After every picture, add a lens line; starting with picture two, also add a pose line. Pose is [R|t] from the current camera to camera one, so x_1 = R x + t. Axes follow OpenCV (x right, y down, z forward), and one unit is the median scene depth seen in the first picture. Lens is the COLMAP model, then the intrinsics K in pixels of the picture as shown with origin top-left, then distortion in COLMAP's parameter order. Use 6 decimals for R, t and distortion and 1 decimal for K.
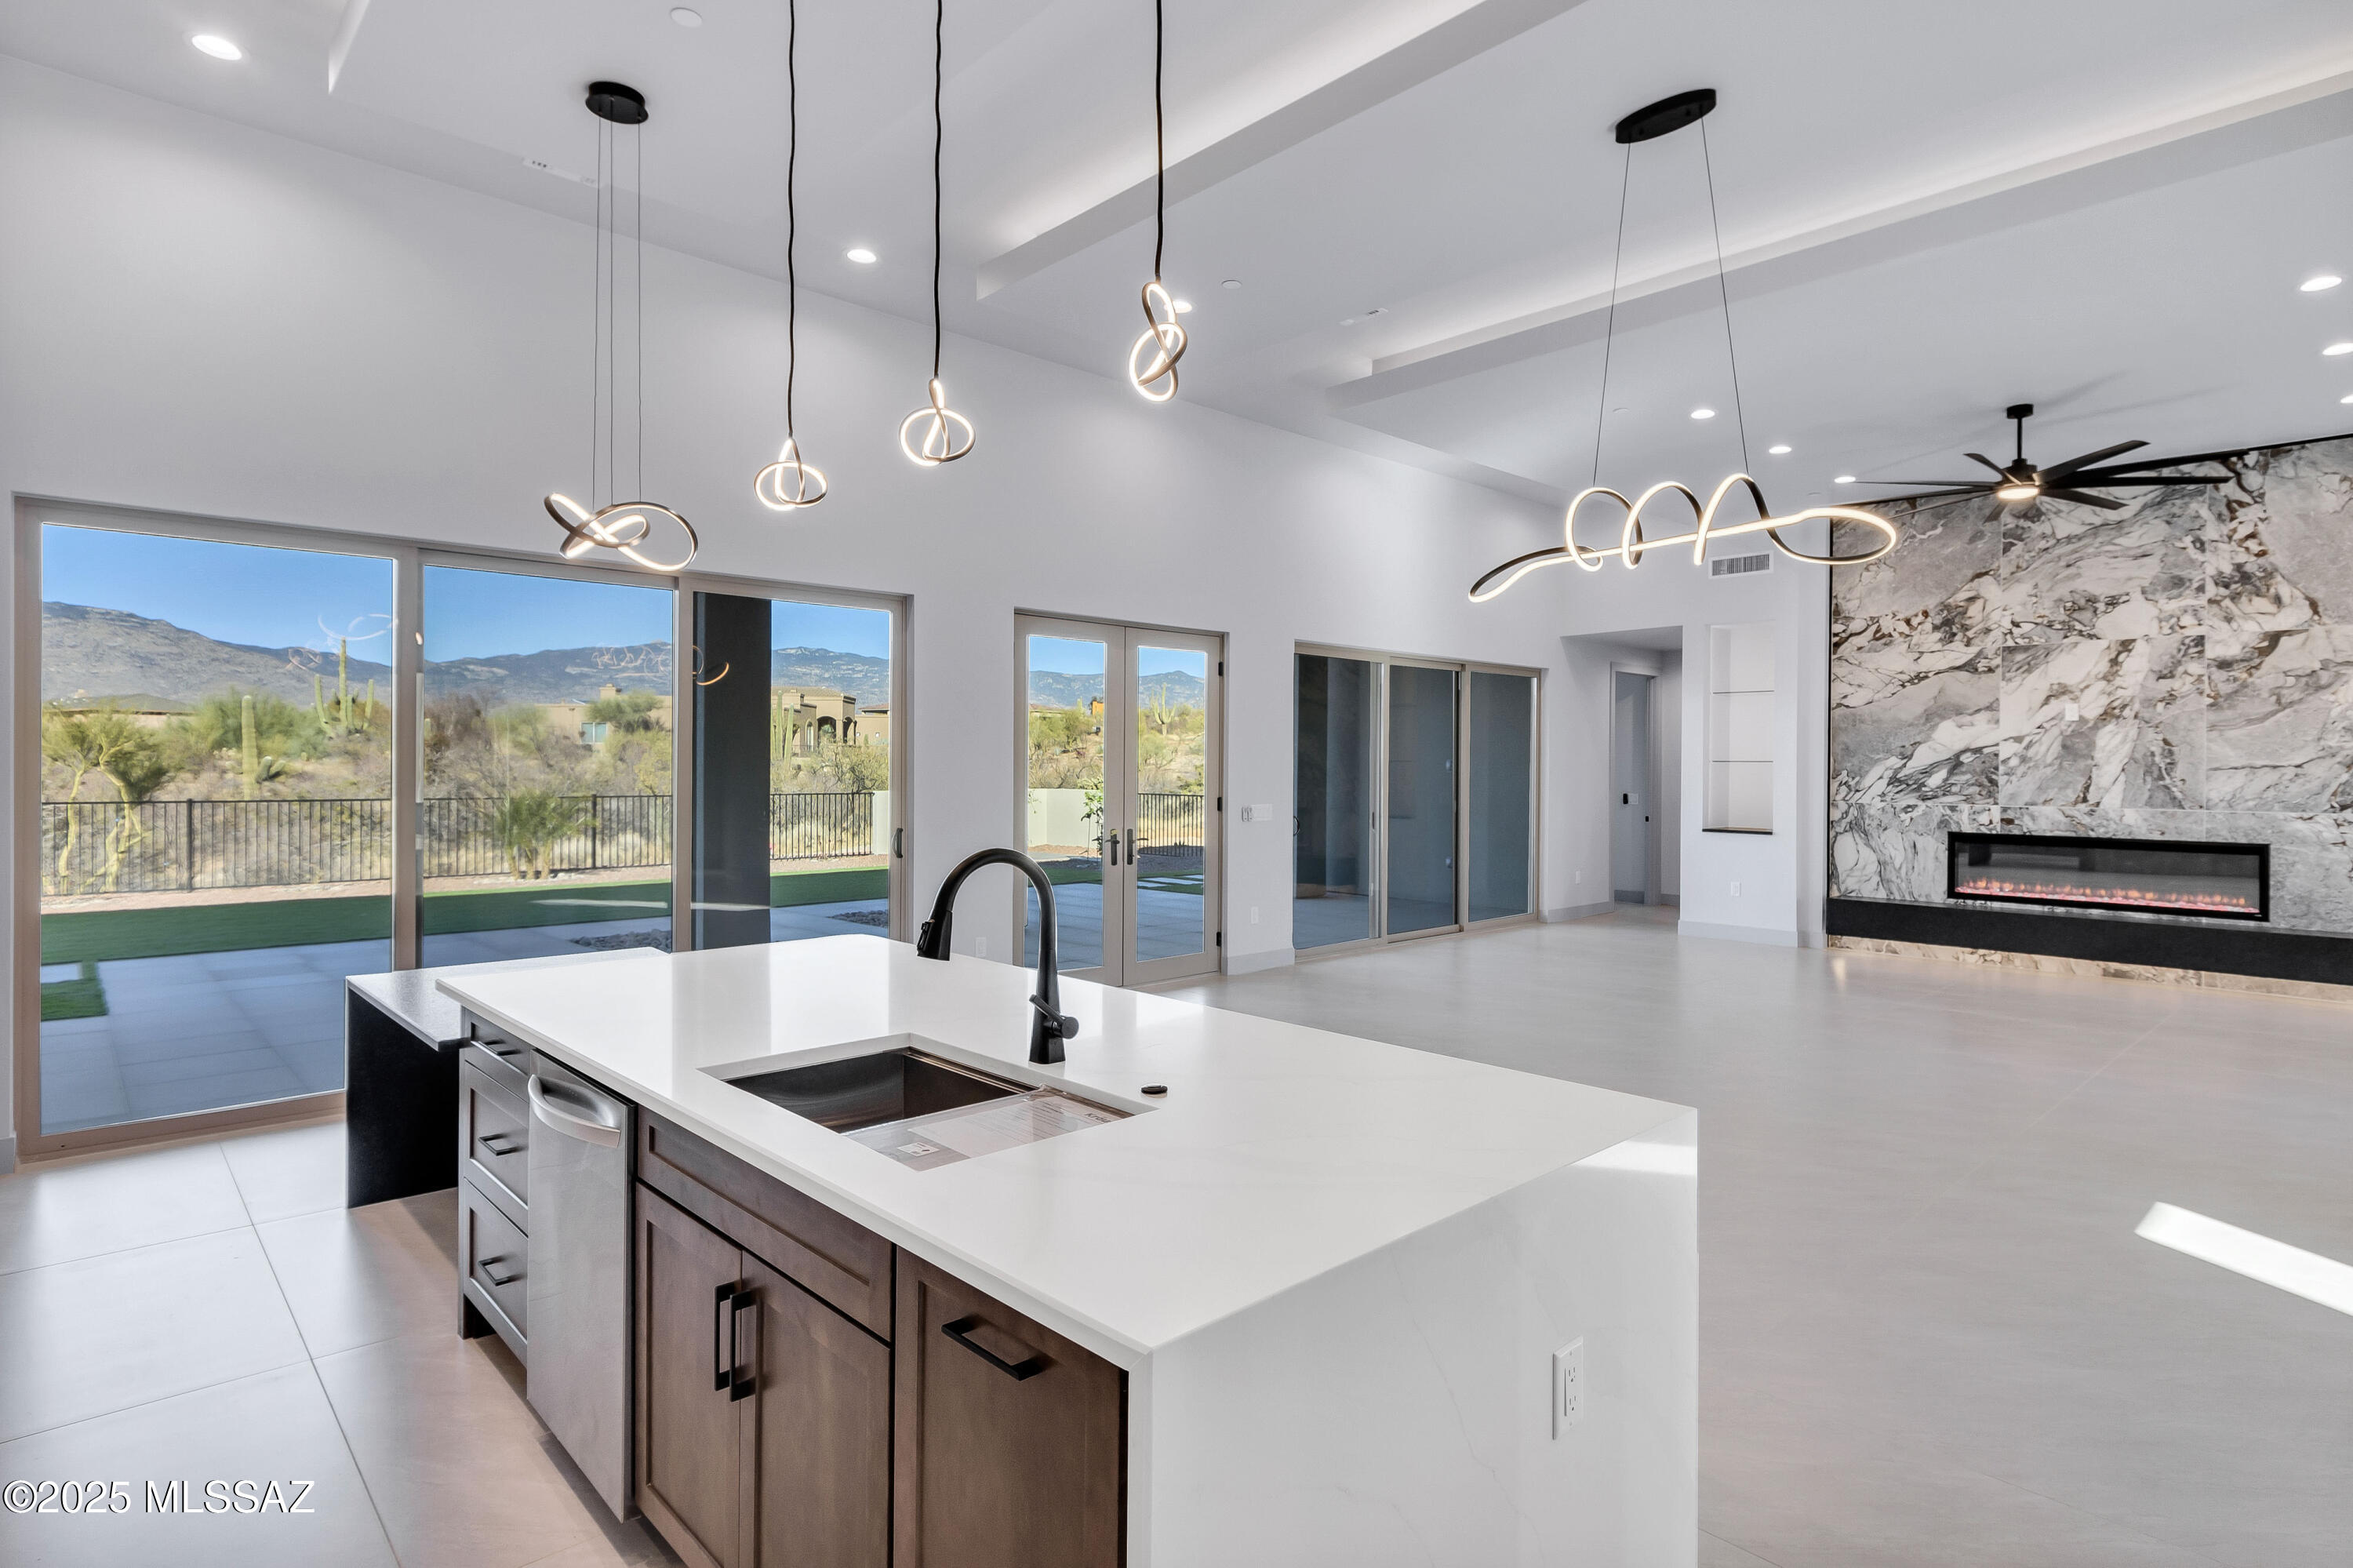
lens RADIAL K [[1203.2, 0, 1256.2], [0, 1203.2, 777.1], [0, 0, 1]] dist [0.001430, 0.000191]
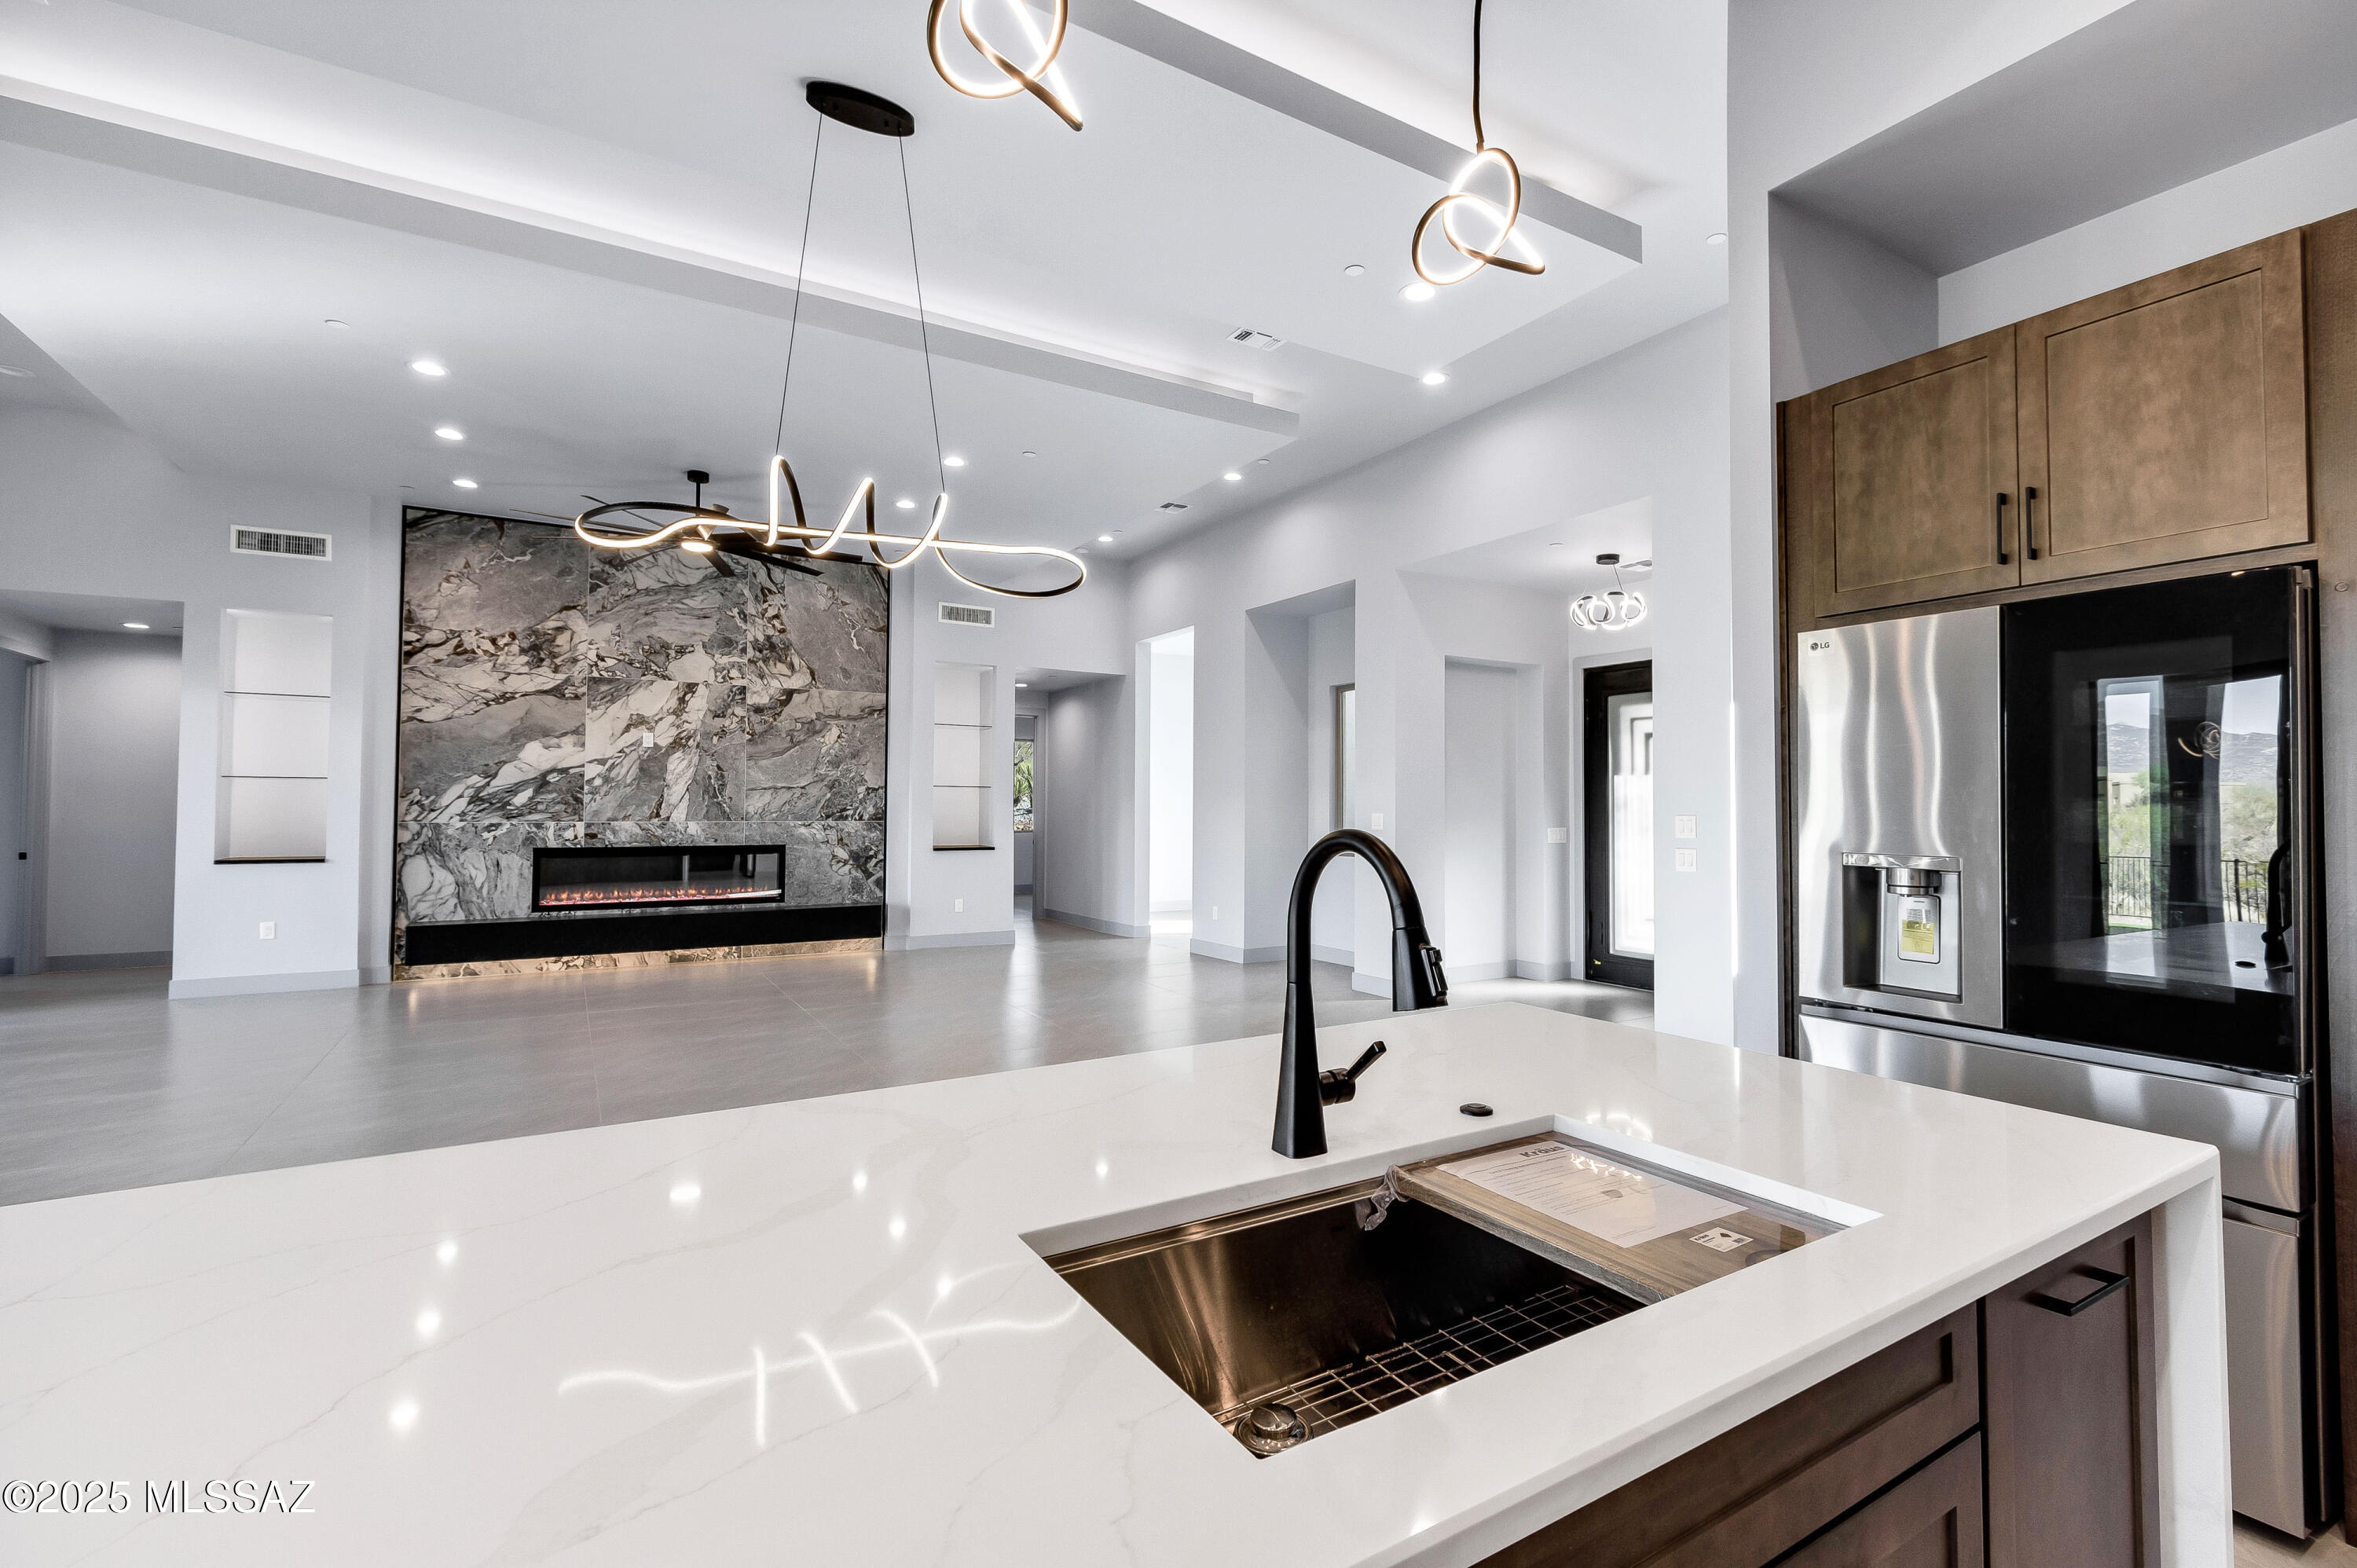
lens RADIAL K [[1055.3, 0, 1218.3], [0, 1055.3, 788.1], [0, 0, 1]] dist [0.000960, 0.000036]
pose [[0.228425, 0.012579, 0.973480, -0.183961], [0.005830, 0.999881, -0.014288, 0.010164], [-0.973544, 0.008939, 0.228324, 0.221028]]
